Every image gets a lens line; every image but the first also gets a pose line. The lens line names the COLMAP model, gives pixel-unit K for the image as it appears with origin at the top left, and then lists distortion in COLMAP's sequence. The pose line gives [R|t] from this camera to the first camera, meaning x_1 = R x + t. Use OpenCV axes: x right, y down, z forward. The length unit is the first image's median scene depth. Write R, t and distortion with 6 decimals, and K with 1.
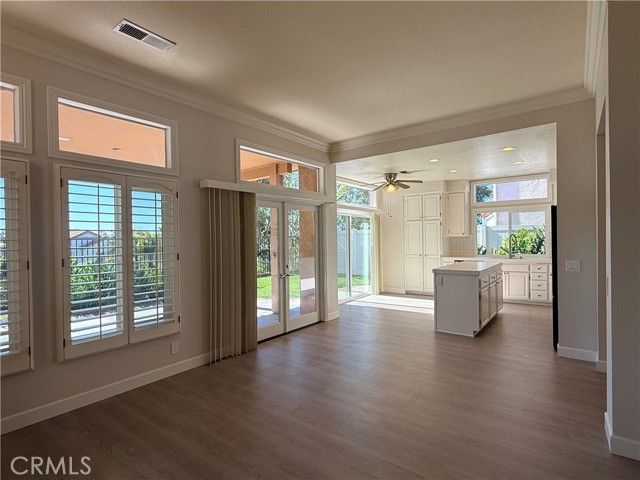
lens RADIAL K [[335.9, 0, 319.2], [0, 335.9, 239.3], [0, 0, 1]] dist [-0.000848, 0.000042]
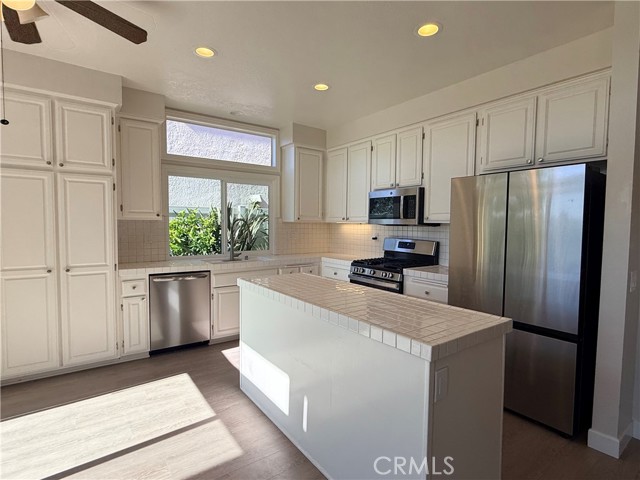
lens RADIAL K [[335.9, 0, 319.9], [0, 335.9, 240.5], [0, 0, 1]] dist [-0.000848, 0.000042]
pose [[0.287746, -0.027038, 0.957325, 0.047105], [-0.011146, 0.999439, 0.031577, 0.002208], [-0.957642, -0.019756, 0.287283, 0.629719]]
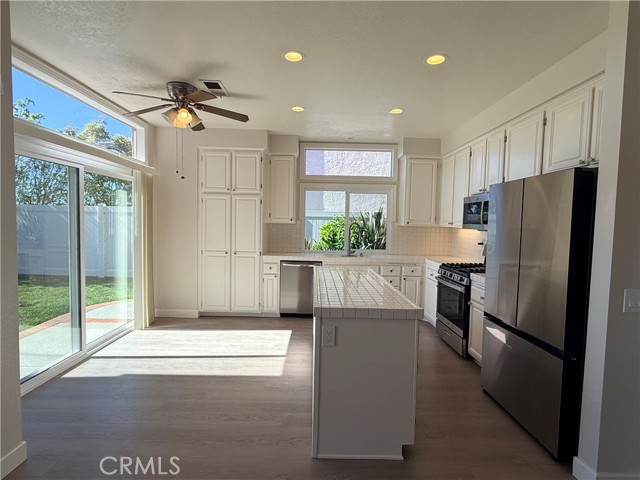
lens RADIAL K [[335.9, 0, 318.9], [0, 335.9, 242.1], [0, 0, 1]] dist [-0.000848, 0.000042]
pose [[0.787383, -0.001767, 0.616462, 0.062326], [-0.032619, 0.998476, 0.044525, -0.002976], [-0.615601, -0.055166, 0.786125, 0.430041]]
